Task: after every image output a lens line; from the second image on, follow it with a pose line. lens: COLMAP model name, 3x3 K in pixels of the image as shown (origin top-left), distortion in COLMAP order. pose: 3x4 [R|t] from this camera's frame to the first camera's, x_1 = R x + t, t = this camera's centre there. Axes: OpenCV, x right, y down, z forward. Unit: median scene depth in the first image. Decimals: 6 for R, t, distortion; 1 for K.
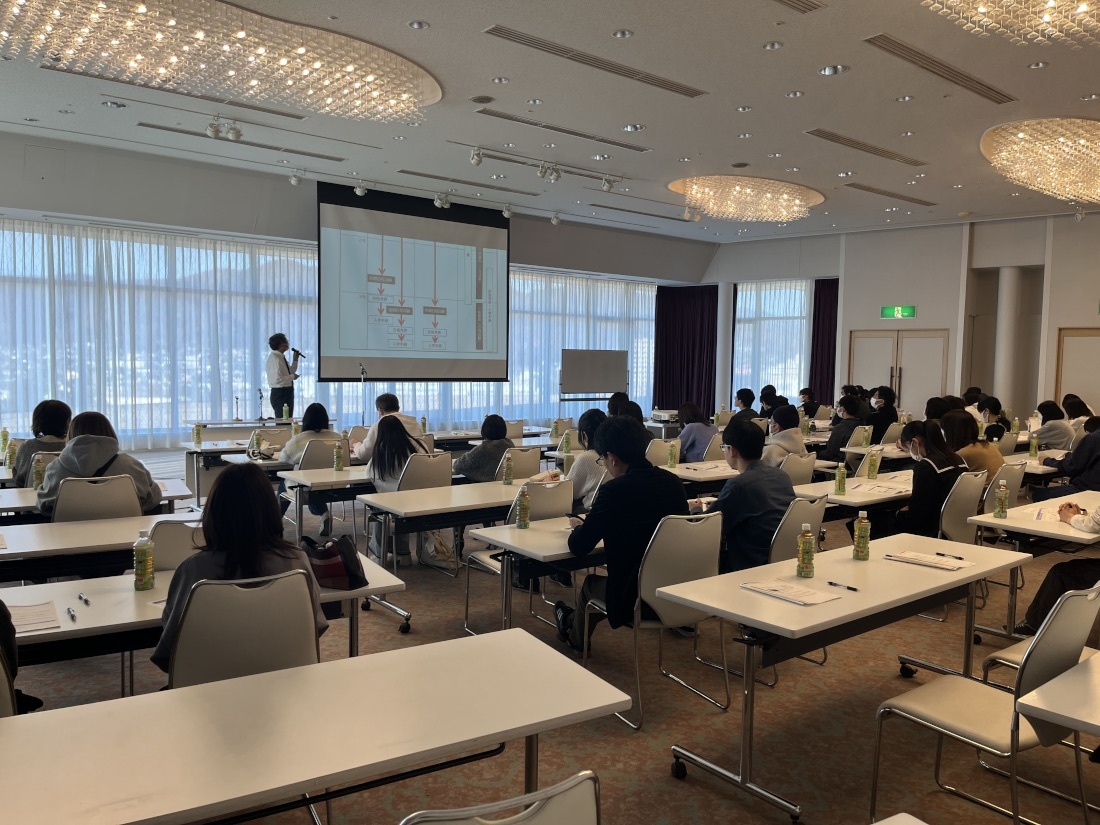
lens RADIAL K [[838.4, 0, 550.0], [0, 838.4, 412.5], [0, 0, 1]] dist [0.059556, -0.000025]
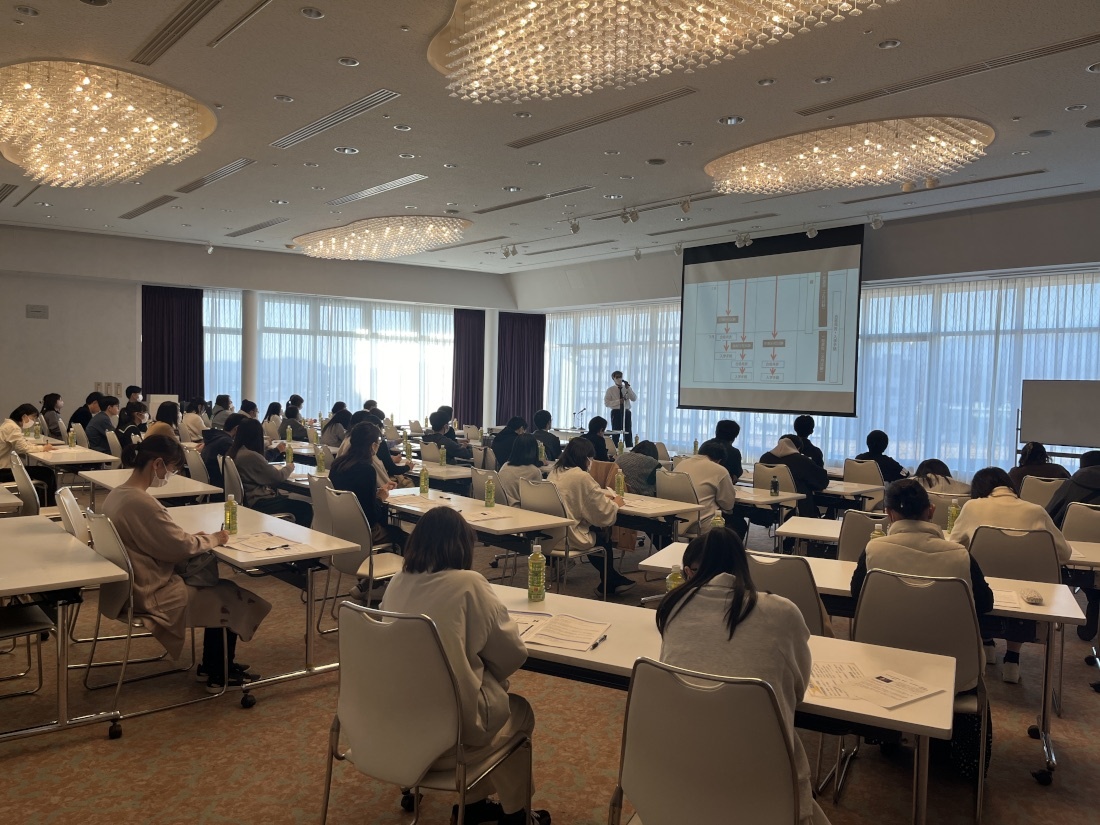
lens RADIAL K [[838.4, 0, 550.0], [0, 838.4, 412.5], [0, 0, 1]] dist [0.059556, -0.000025]
pose [[0.023234, 0.017803, -0.999572, 0.872958], [-0.087789, 0.996015, 0.015699, -0.029473], [0.995868, 0.087387, 0.024704, 0.706030]]
